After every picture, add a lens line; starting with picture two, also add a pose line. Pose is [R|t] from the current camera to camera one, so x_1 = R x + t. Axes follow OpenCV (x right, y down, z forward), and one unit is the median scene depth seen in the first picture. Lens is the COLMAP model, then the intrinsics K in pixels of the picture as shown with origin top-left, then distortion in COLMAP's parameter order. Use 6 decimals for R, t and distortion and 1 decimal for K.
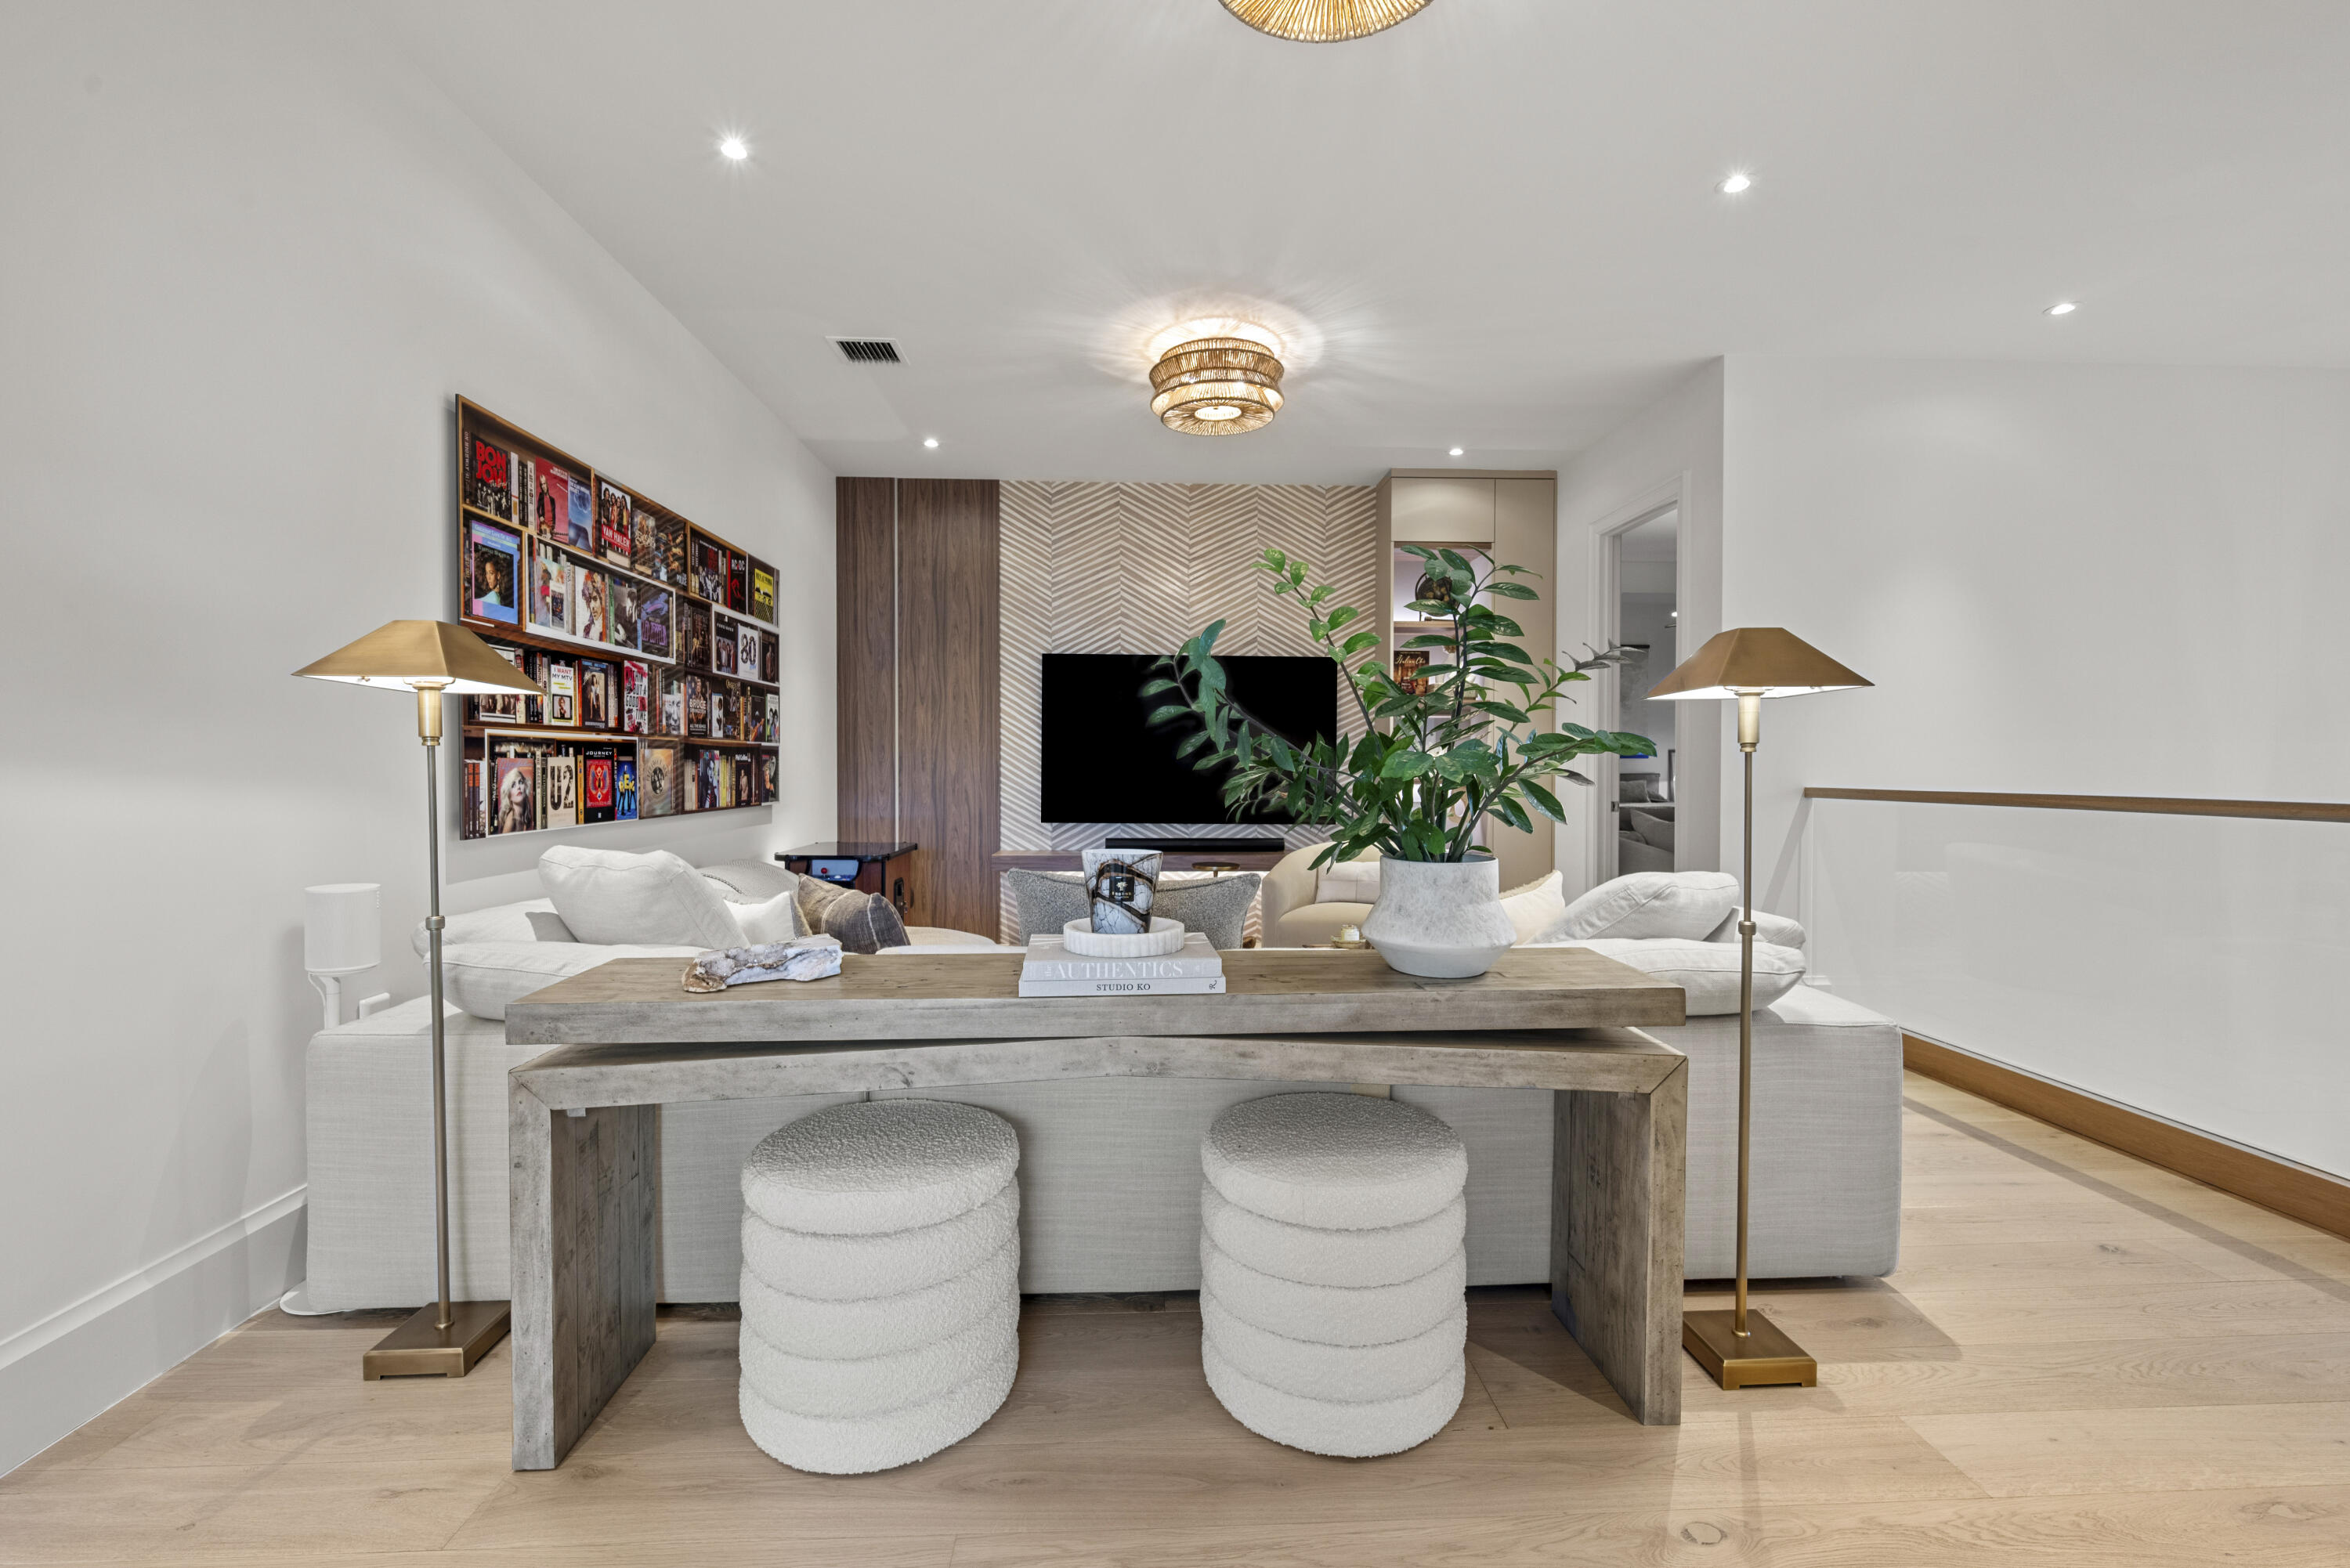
lens RADIAL K [[1029.5, 0, 1184.6], [0, 1029.5, 774.4], [0, 0, 1]] dist [-0.004215, -0.001309]
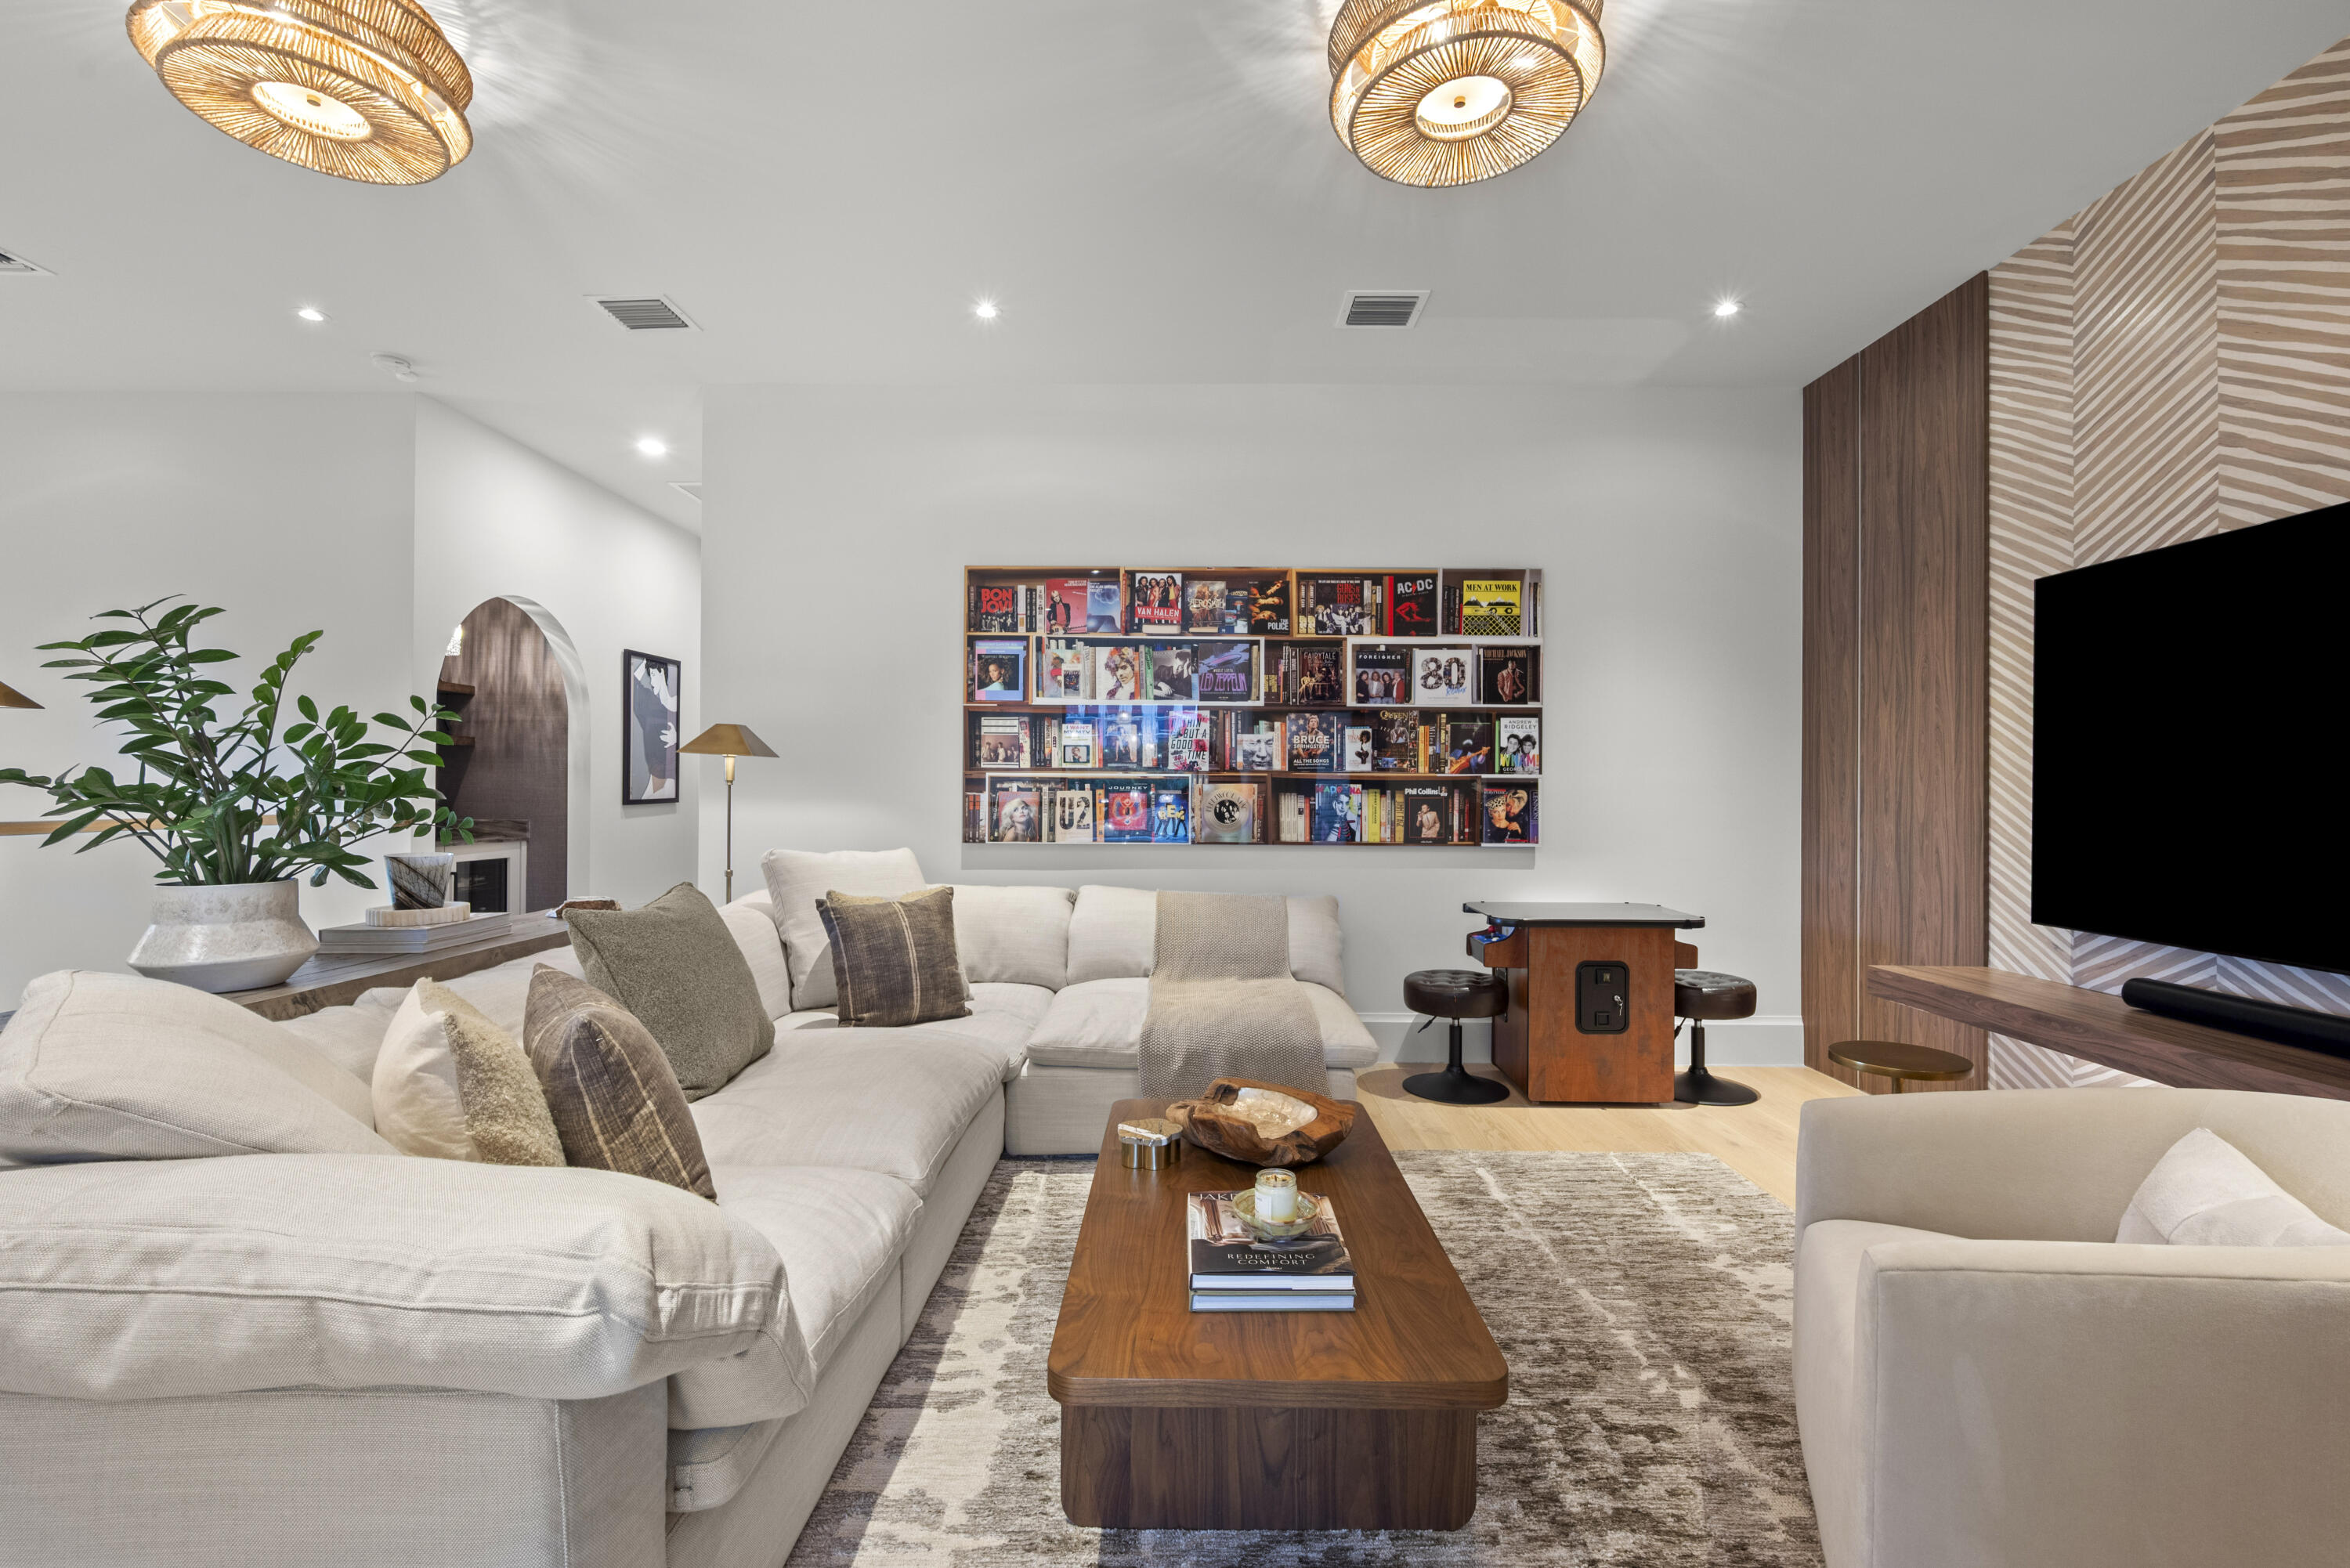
lens RADIAL K [[1029.5, 0, 1170.1], [0, 1029.5, 788.6], [0, 0, 1]] dist [-0.004215, -0.001309]
pose [[-0.072355, -0.007793, -0.997348, 0.727181], [-0.017785, 0.999821, -0.006522, -0.013209], [0.997220, 0.017266, -0.072481, 1.197545]]
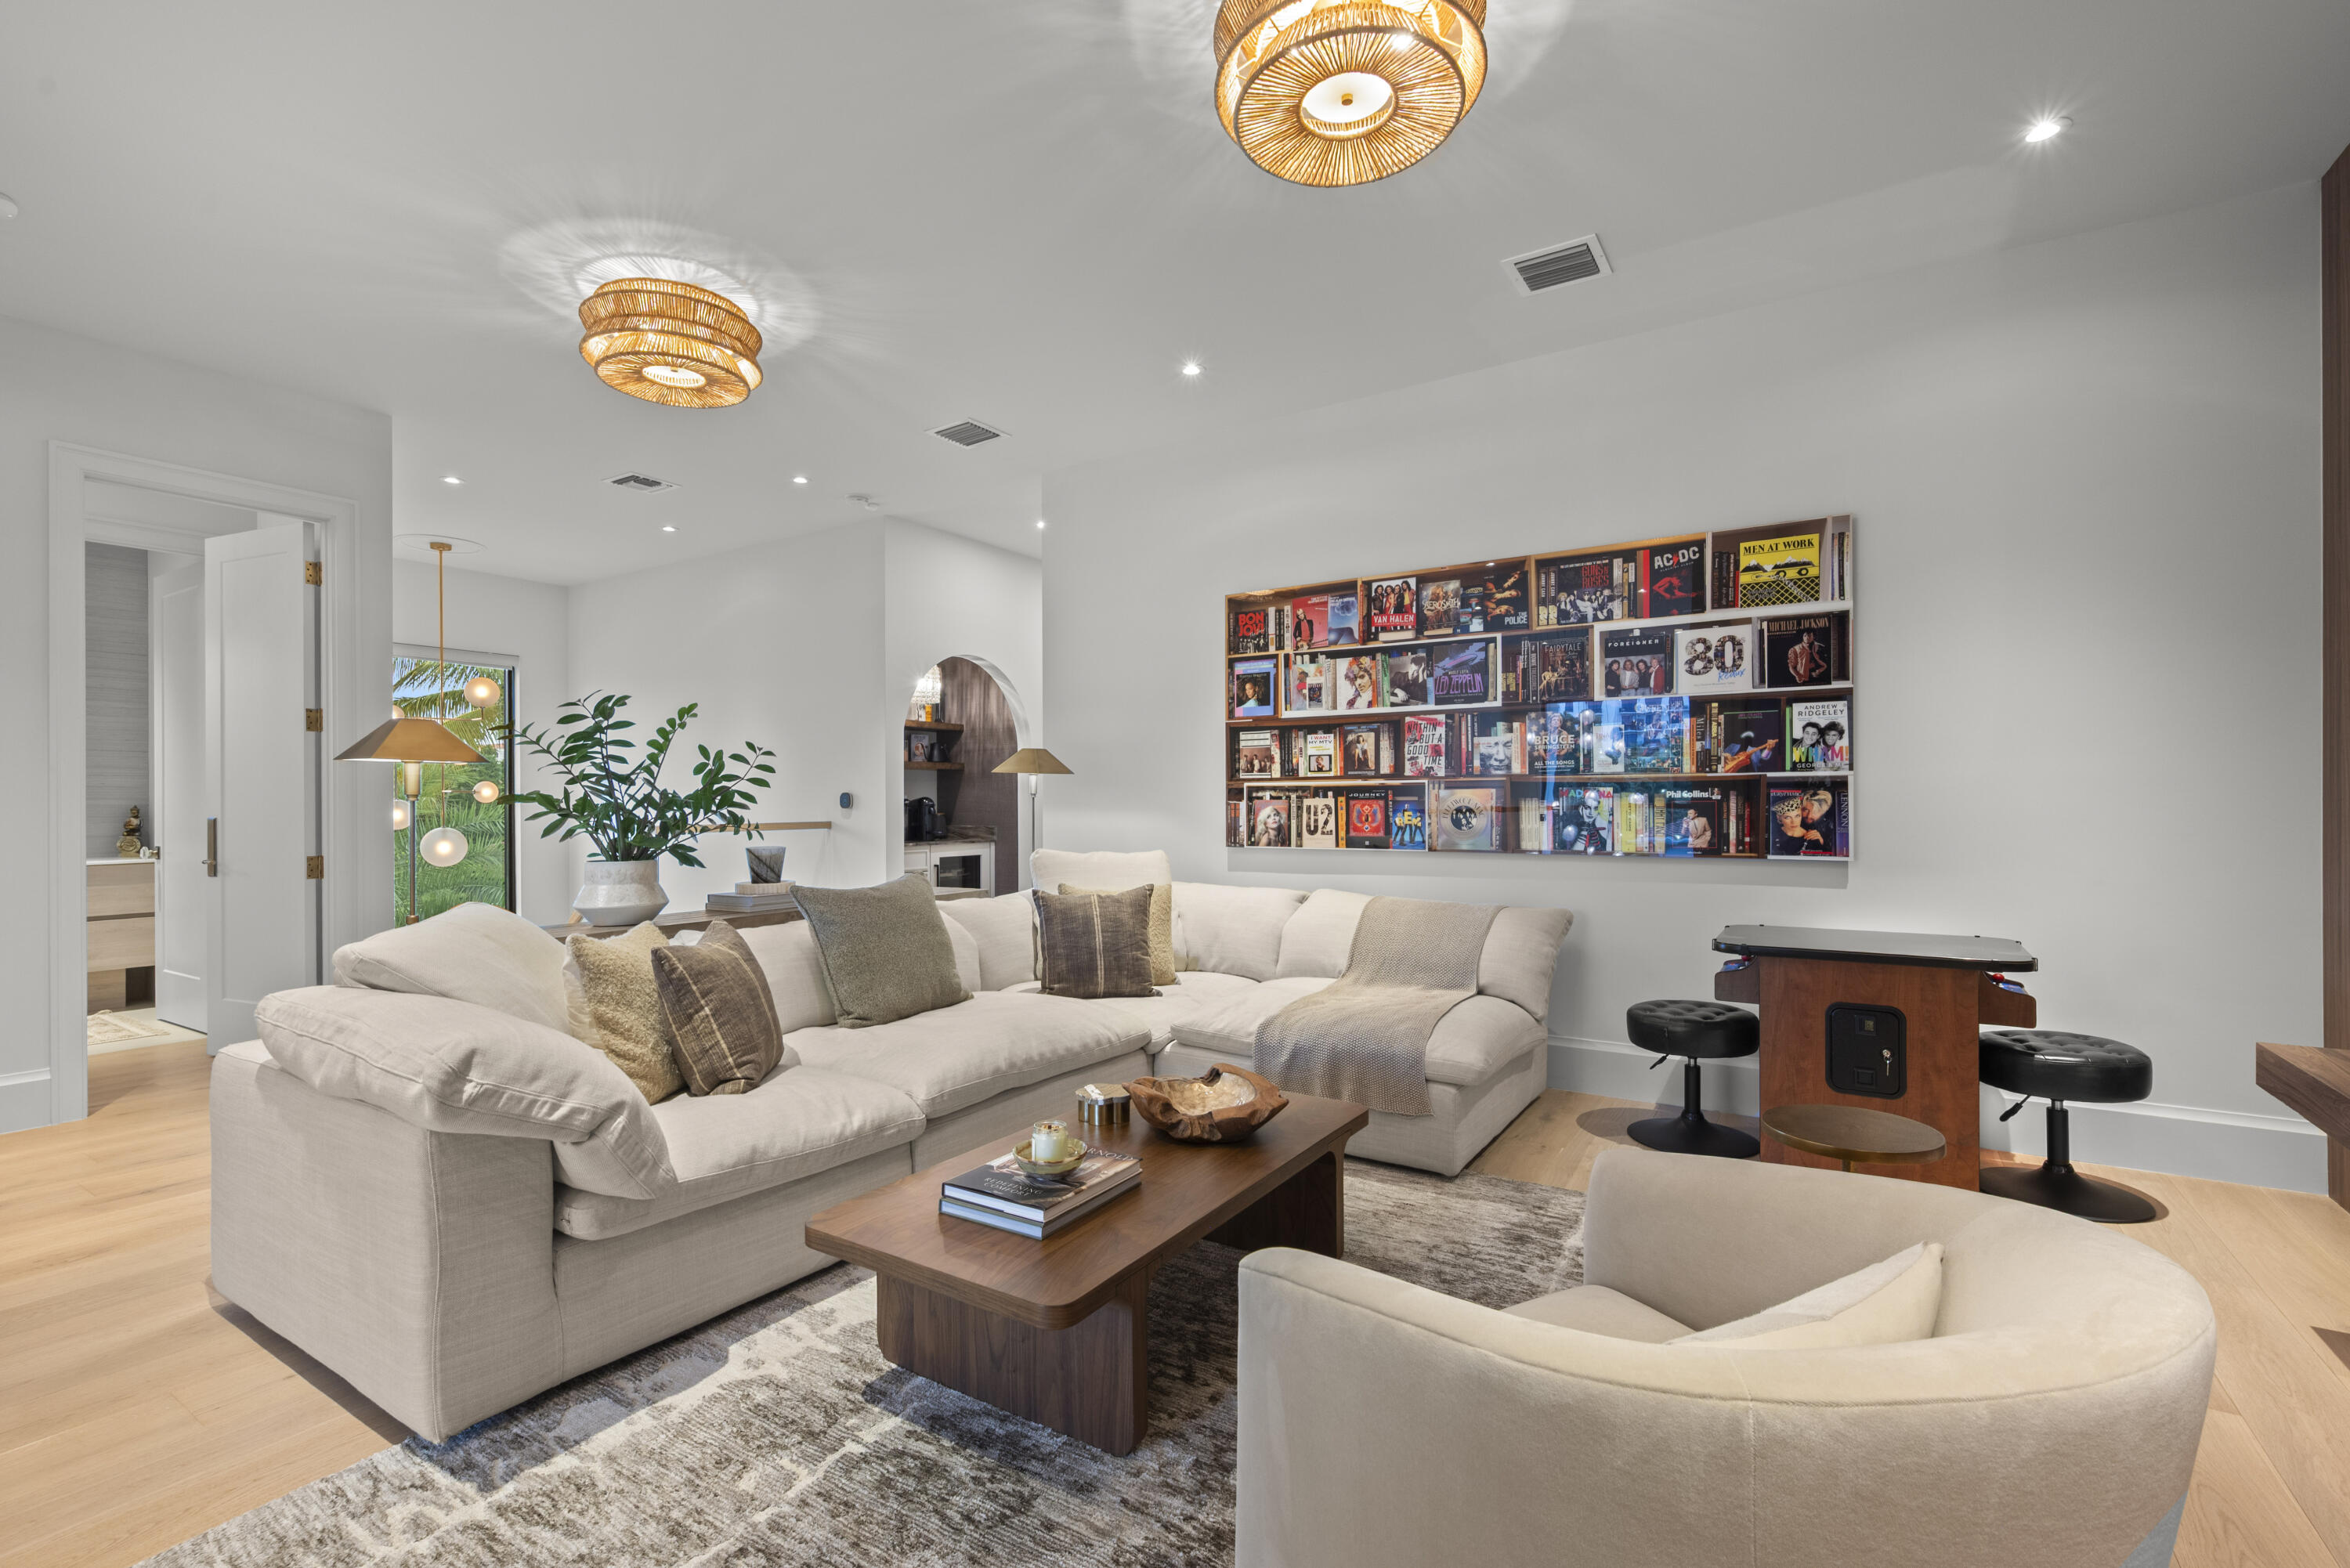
lens RADIAL K [[1029.5, 0, 1153.9], [0, 1029.5, 801.8], [0, 0, 1]] dist [-0.004215, -0.001309]
pose [[-0.600477, 0.000363, -0.799642, 0.654744], [-0.005102, 0.999978, 0.004285, -0.016947], [0.799626, 0.006653, -0.600462, 1.635507]]
